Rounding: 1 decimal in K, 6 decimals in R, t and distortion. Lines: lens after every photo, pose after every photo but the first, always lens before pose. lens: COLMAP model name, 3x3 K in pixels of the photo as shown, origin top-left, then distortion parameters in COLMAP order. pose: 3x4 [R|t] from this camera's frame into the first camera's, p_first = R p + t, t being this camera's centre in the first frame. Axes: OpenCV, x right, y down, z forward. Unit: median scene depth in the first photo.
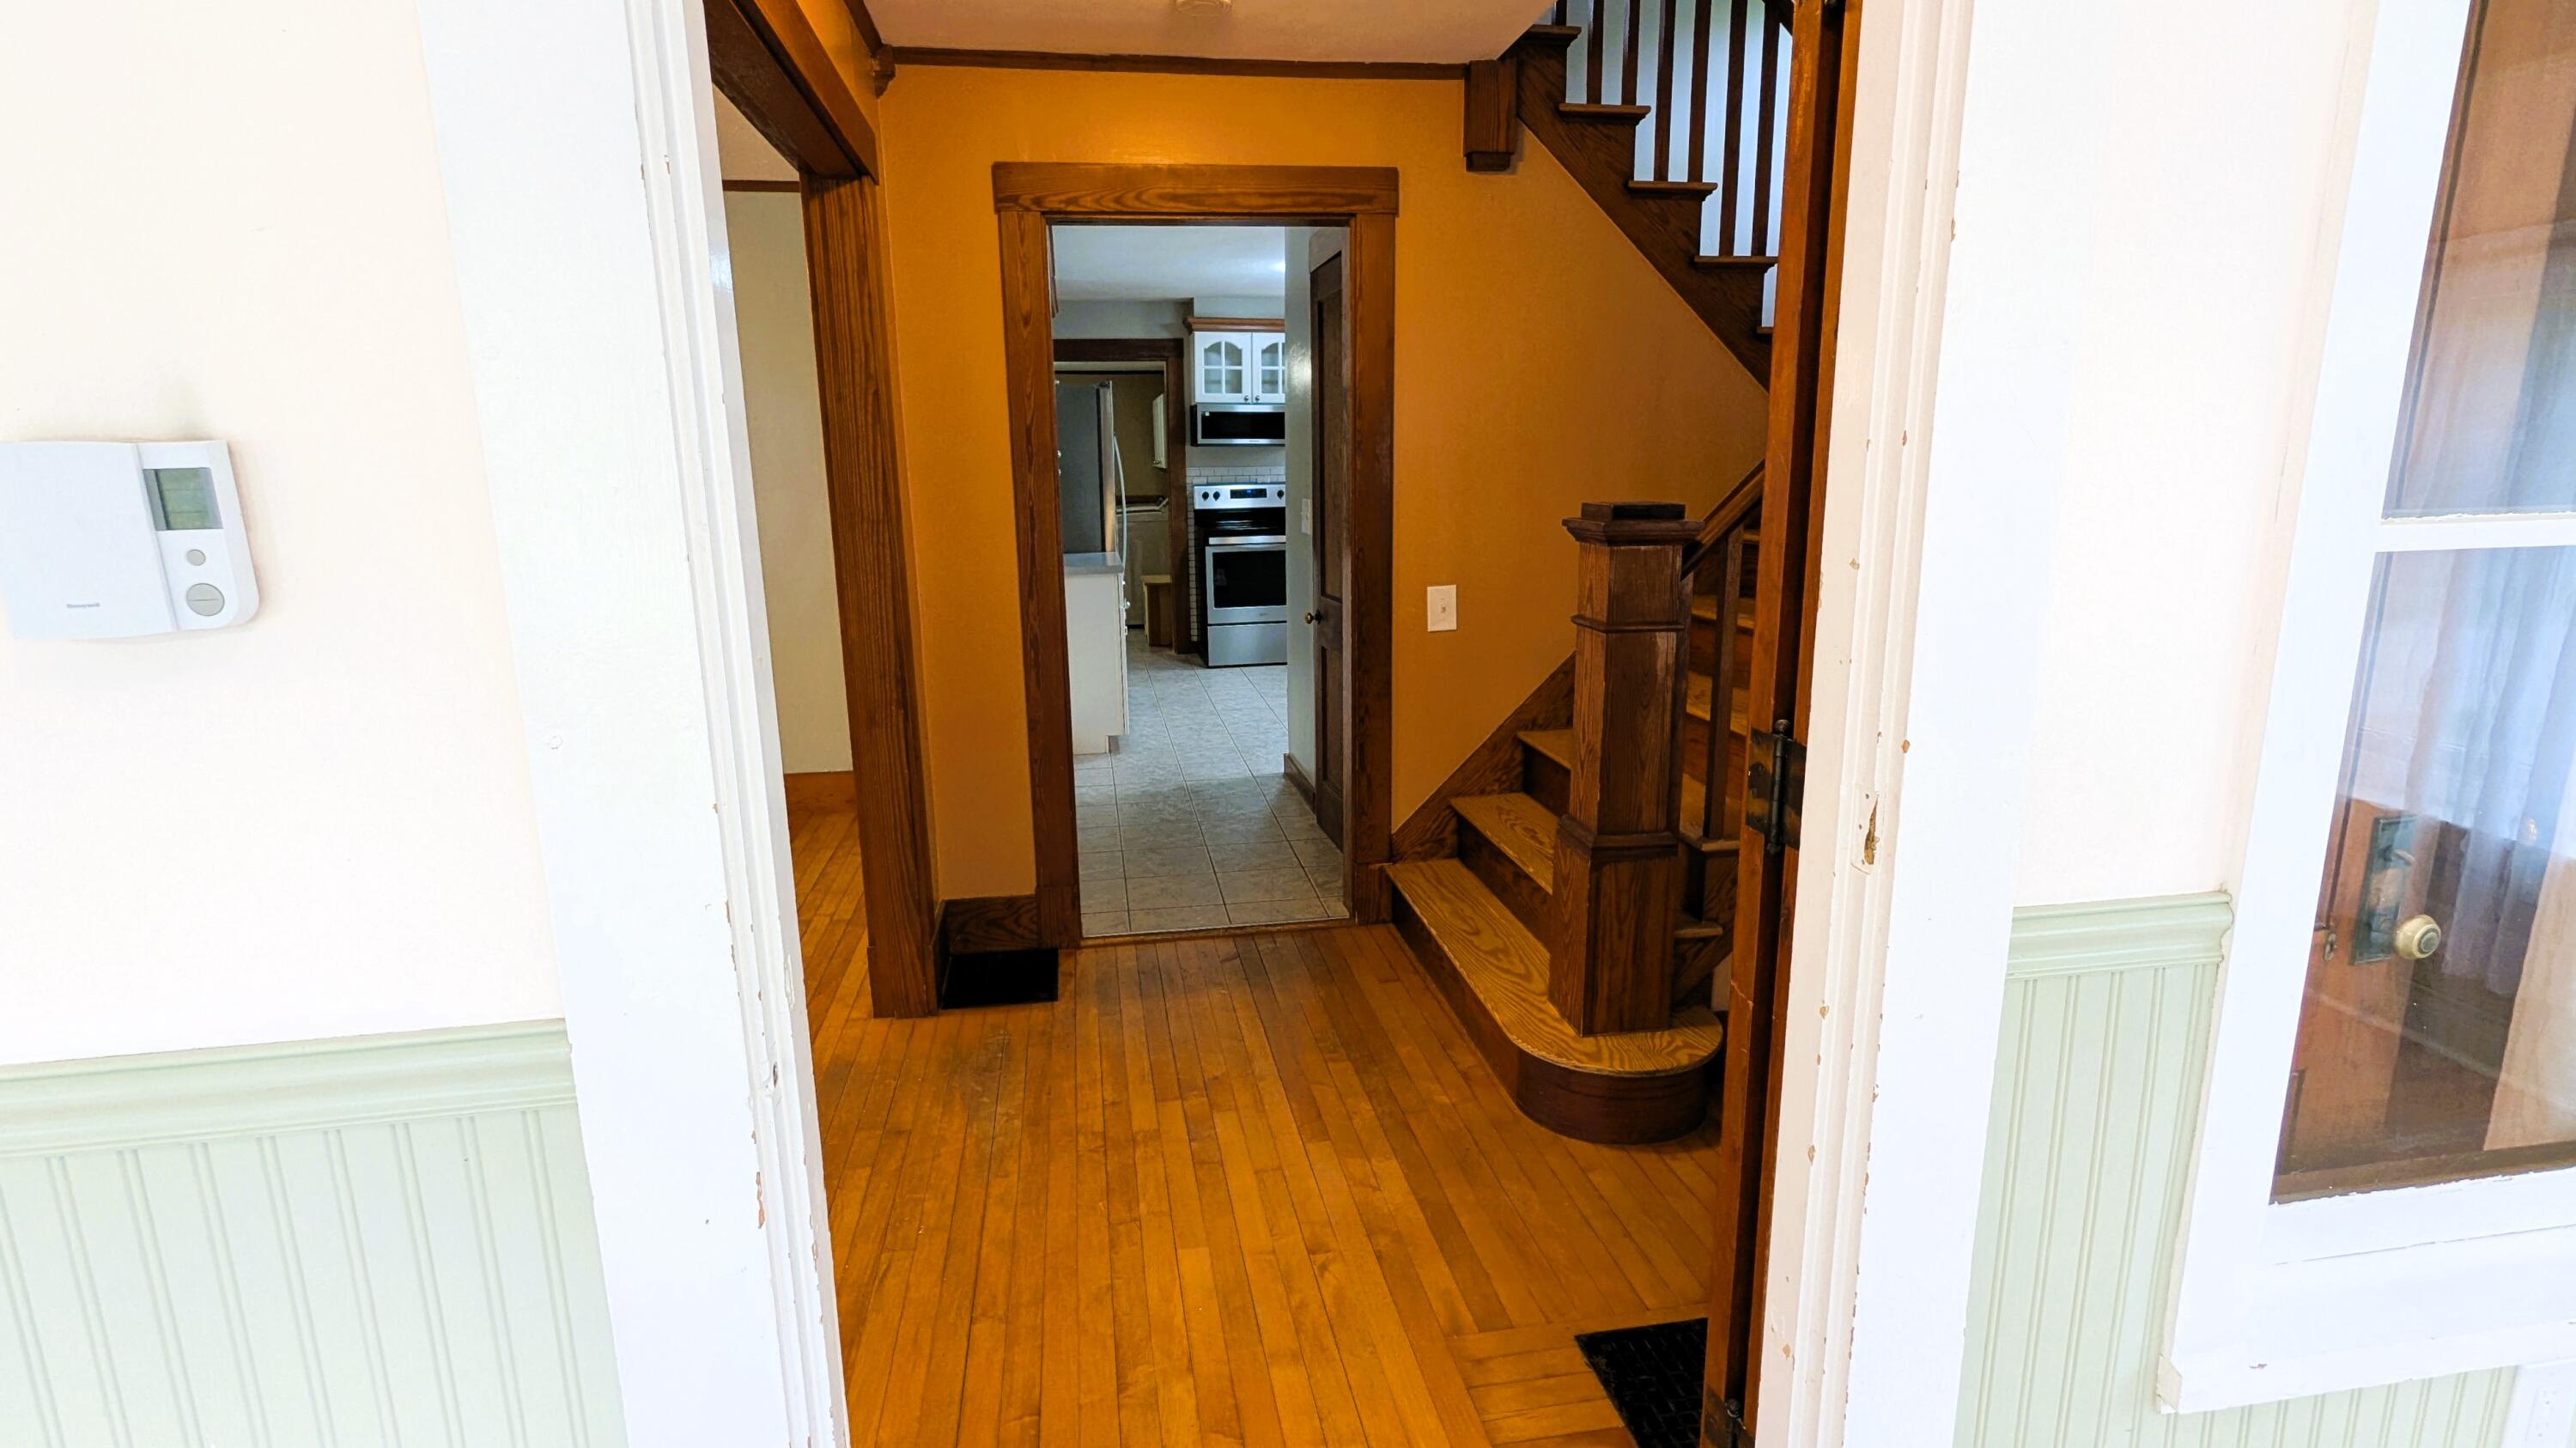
lens RADIAL K [[1274.2, 0, 1287.0], [0, 1274.2, 718.0], [0, 0, 1]] dist [0.000203, 0.000692]
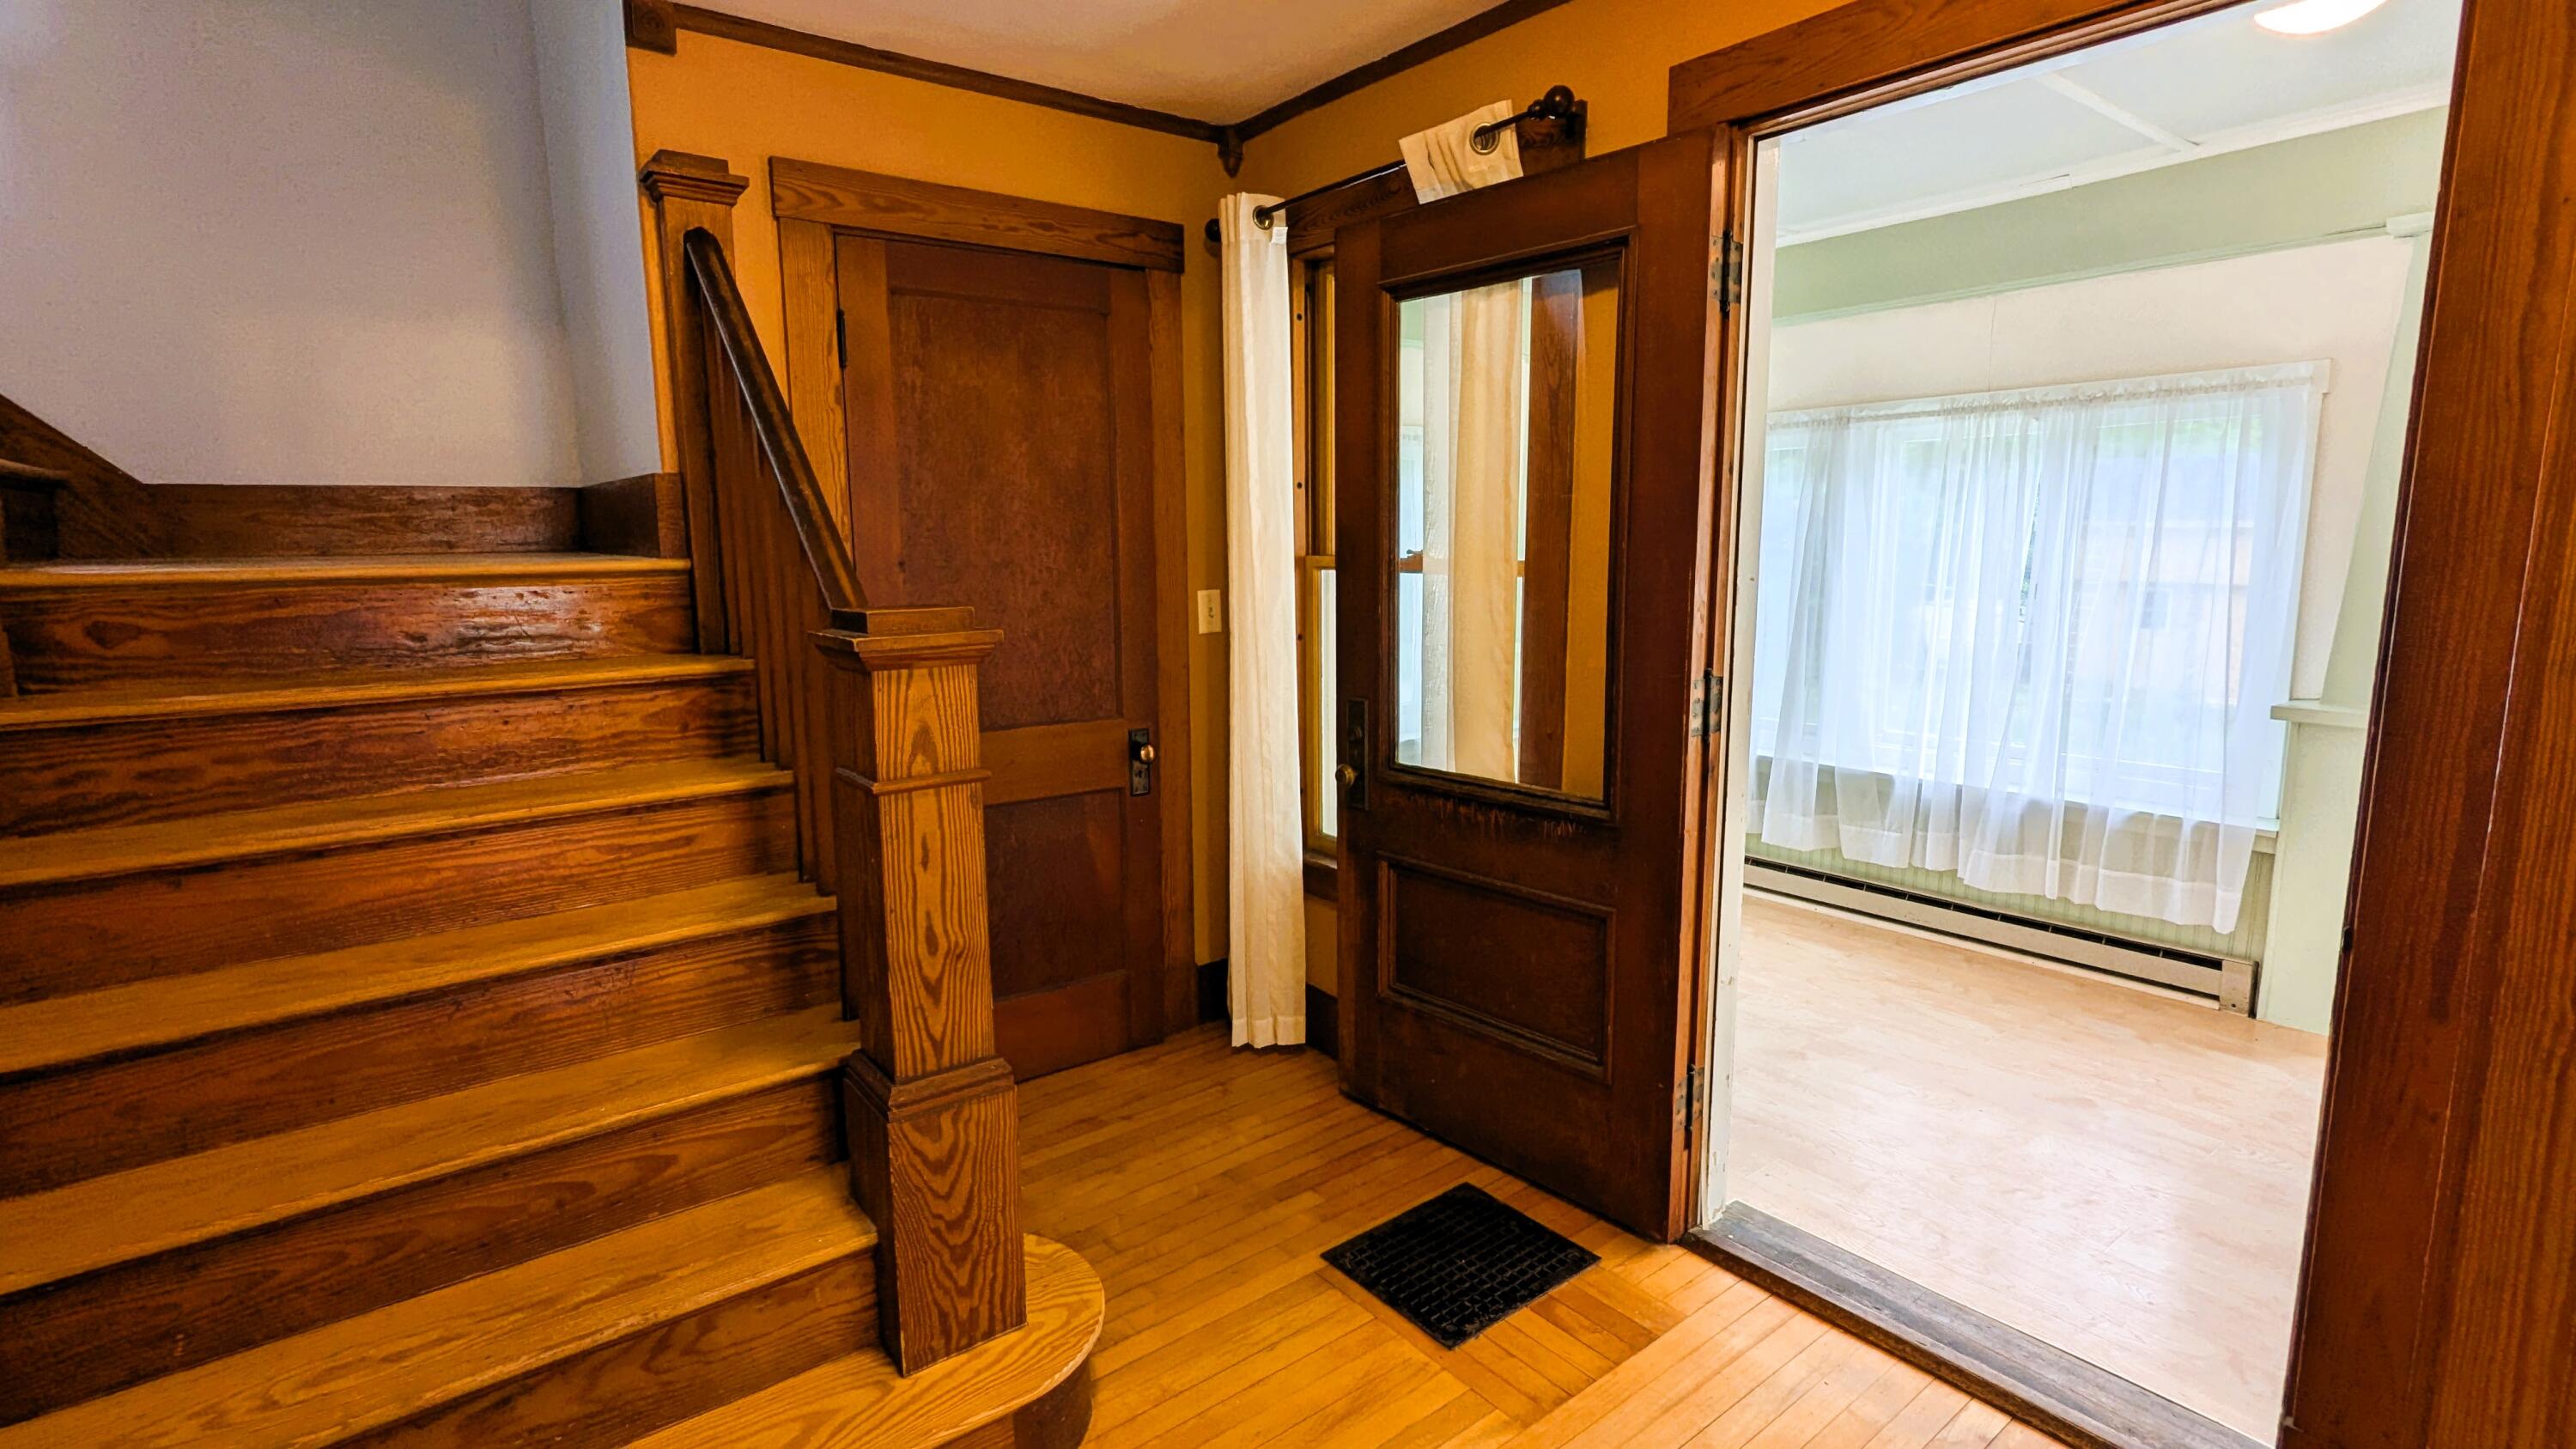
lens RADIAL K [[1209.7, 0, 1284.5], [0, 1209.7, 716.4], [0, 0, 1]] dist [-0.001907, 0.000234]
pose [[-0.468400, -0.114394, 0.876080, -0.202972], [0.195681, 0.953524, 0.229129, -0.106599], [-0.861574, 0.278756, -0.424246, 0.532866]]
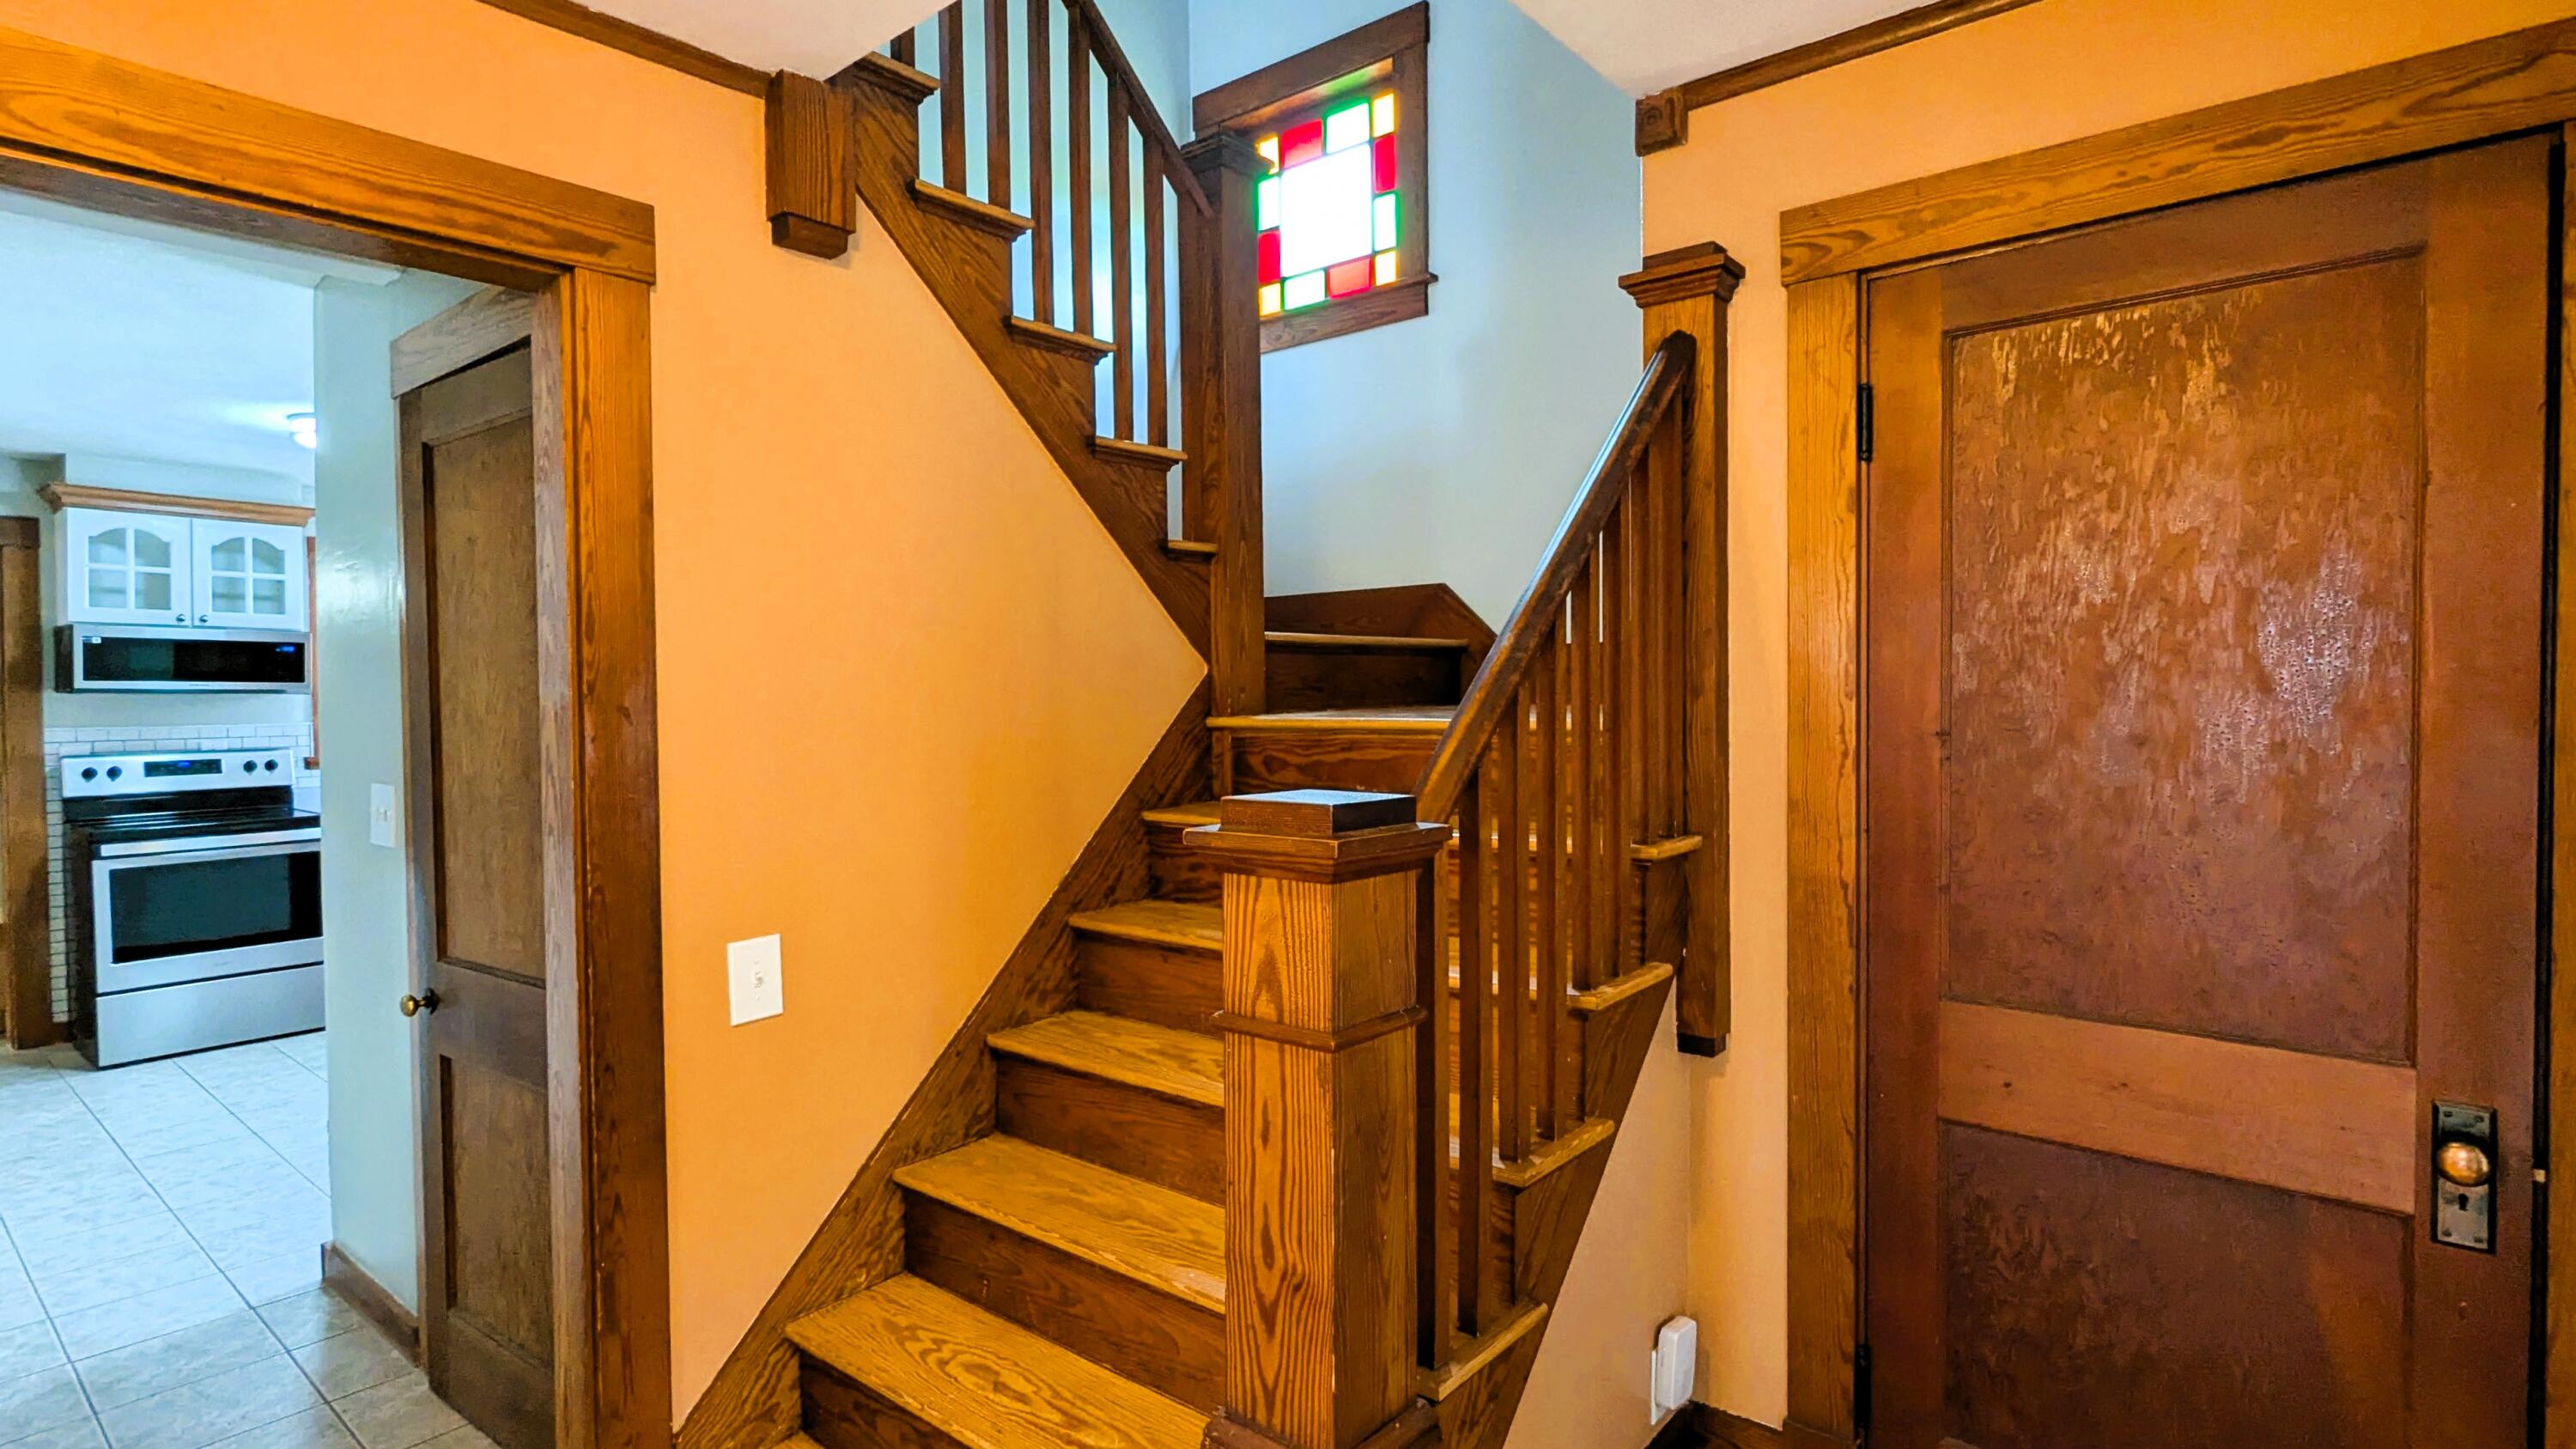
lens RADIAL K [[1274.3, 0, 1287.0], [0, 1274.3, 718.5], [0, 0, 1]] dist [0.000203, 0.000692]
pose [[0.756327, -0.008264, 0.654141, -0.045097], [0.133361, 0.980870, -0.141803, -0.060509], [-0.640456, 0.194486, 0.742961, 0.287041]]
